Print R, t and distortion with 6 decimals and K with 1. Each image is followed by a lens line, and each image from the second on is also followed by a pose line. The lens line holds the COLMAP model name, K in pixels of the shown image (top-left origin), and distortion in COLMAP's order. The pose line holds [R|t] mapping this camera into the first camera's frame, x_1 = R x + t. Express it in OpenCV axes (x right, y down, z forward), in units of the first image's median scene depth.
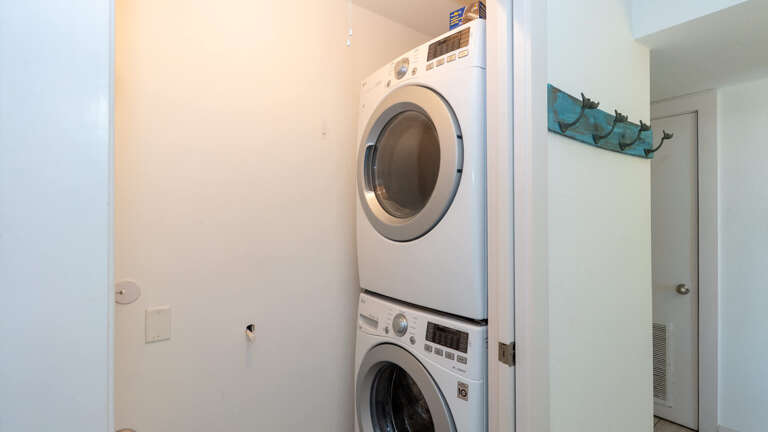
lens RADIAL K [[352.1, 0, 380.1], [0, 352.1, 215.8], [0, 0, 1]] dist [-0.006731, 0.001827]
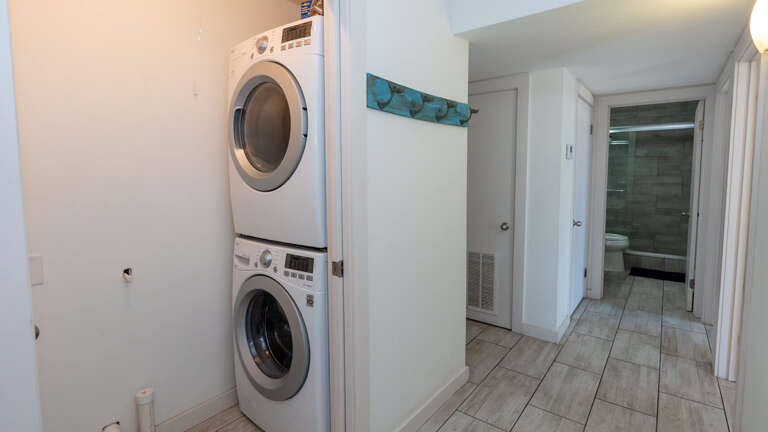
lens RADIAL K [[352.1, 0, 374.0], [0, 352.1, 199.7], [0, 0, 1]] dist [-0.006731, 0.001827]
pose [[0.965371, -0.021771, 0.259971, 0.106399], [-0.000023, 0.996505, 0.083535, -0.000346], [-0.260881, -0.080648, 0.961996, -0.273645]]
